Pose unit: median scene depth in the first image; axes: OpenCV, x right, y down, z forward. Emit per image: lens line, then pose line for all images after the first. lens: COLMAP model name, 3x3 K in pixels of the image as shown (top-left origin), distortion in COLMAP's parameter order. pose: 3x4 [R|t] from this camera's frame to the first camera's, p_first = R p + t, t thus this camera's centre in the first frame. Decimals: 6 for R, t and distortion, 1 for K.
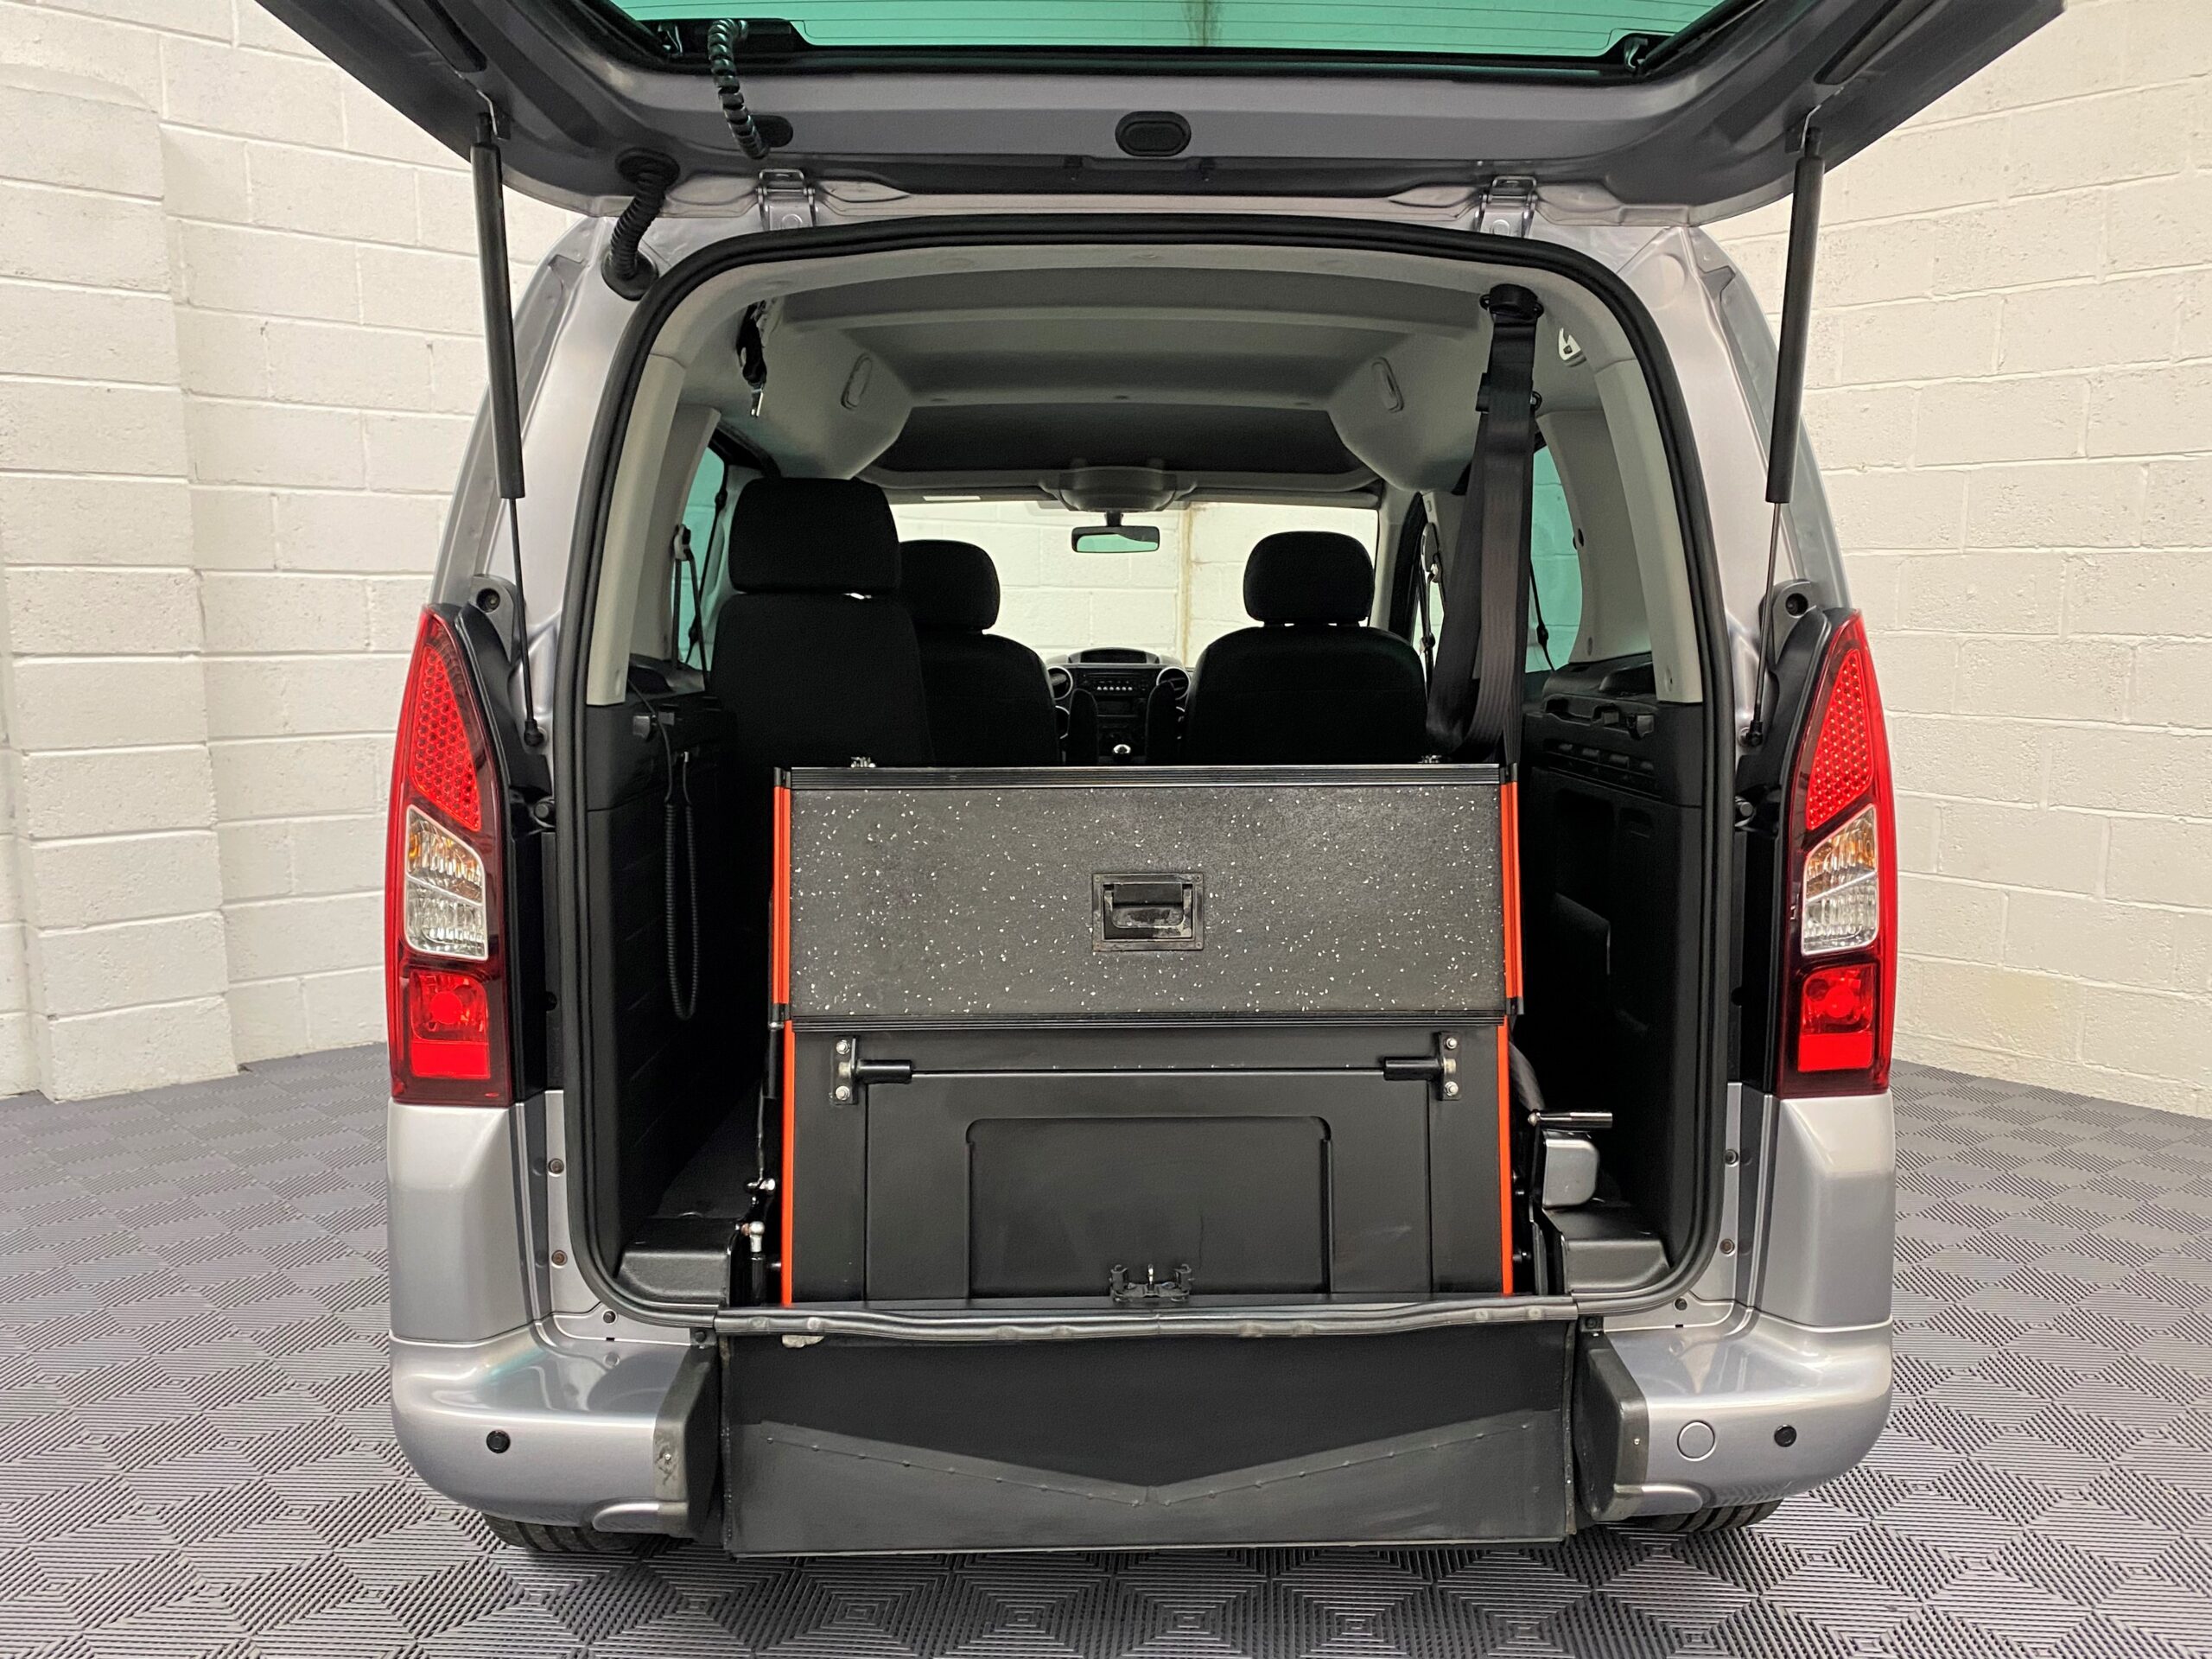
lens RADIAL K [[1869.3, 0, 1158.6], [0, 1869.3, 875.0], [0, 0, 1]] dist [0.027552, -0.004832]
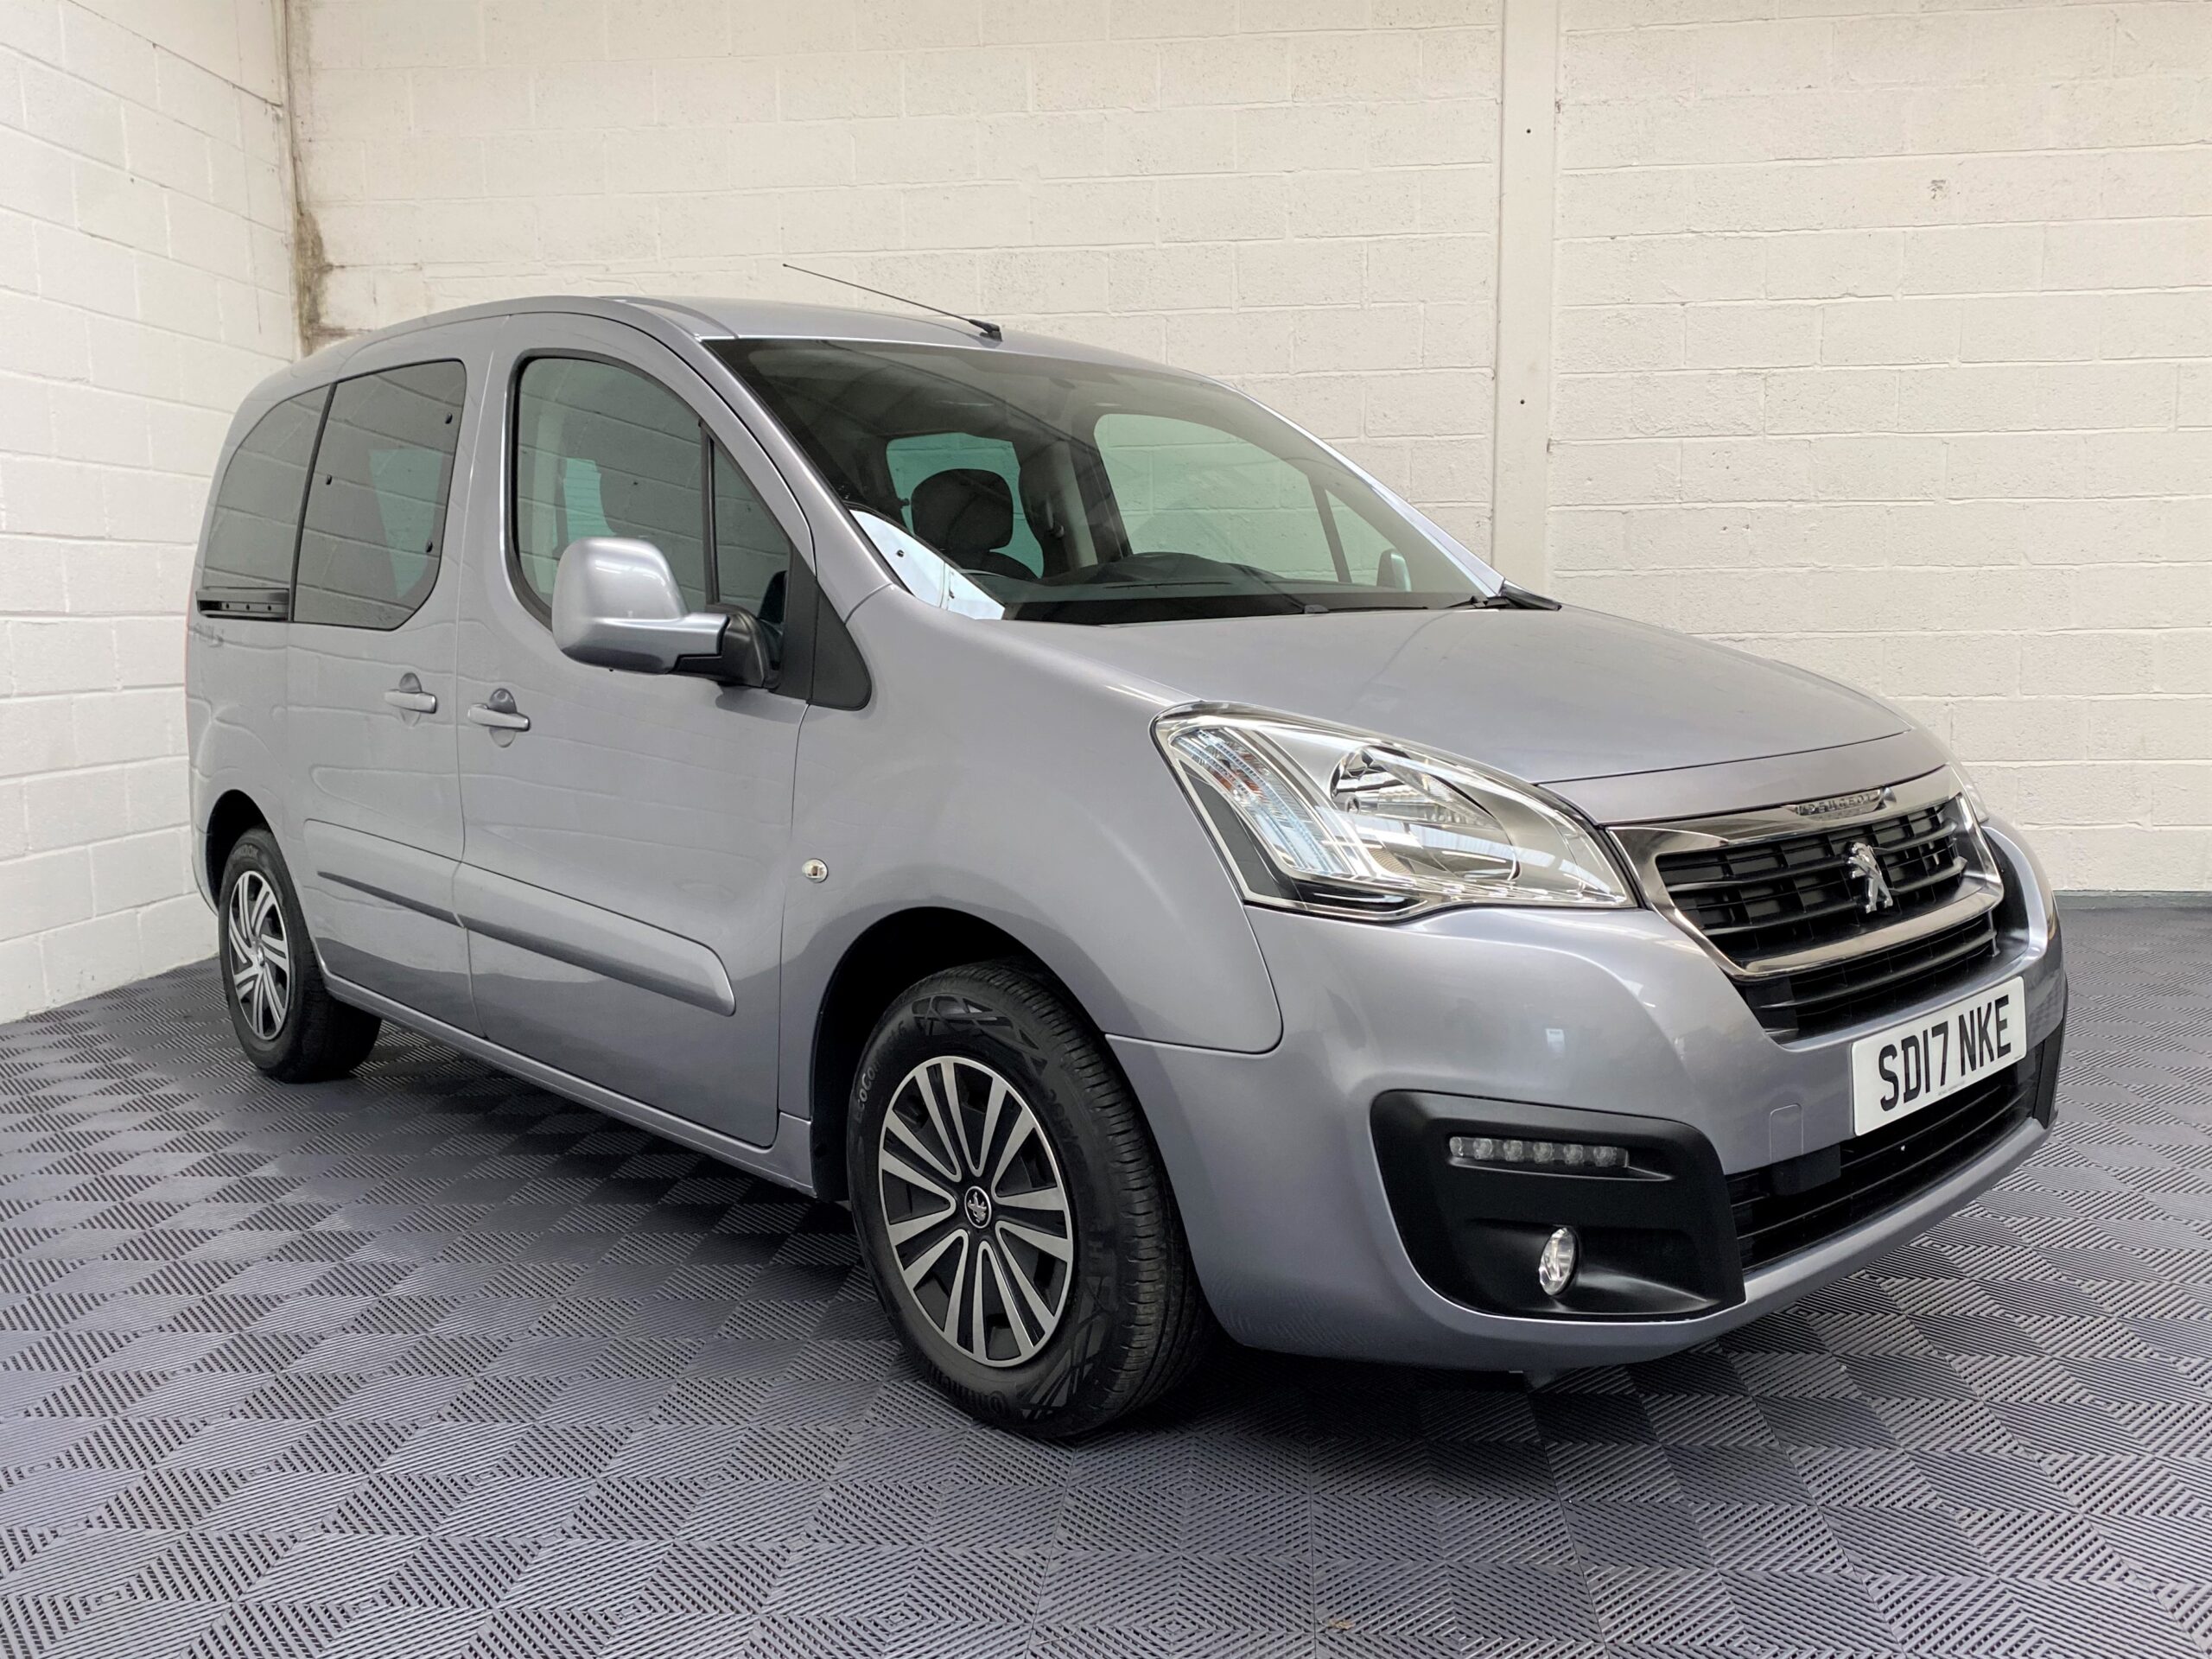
lens RADIAL K [[1794.5, 0, 1118.6], [0, 1794.5, 825.3], [0, 0, 1]] dist [0.026060, -0.012249]
pose [[0.736510, -0.101068, 0.668833, -0.611306], [0.121557, 0.992454, 0.016114, 0.028992], [-0.665414, 0.069434, 0.743238, 0.152179]]
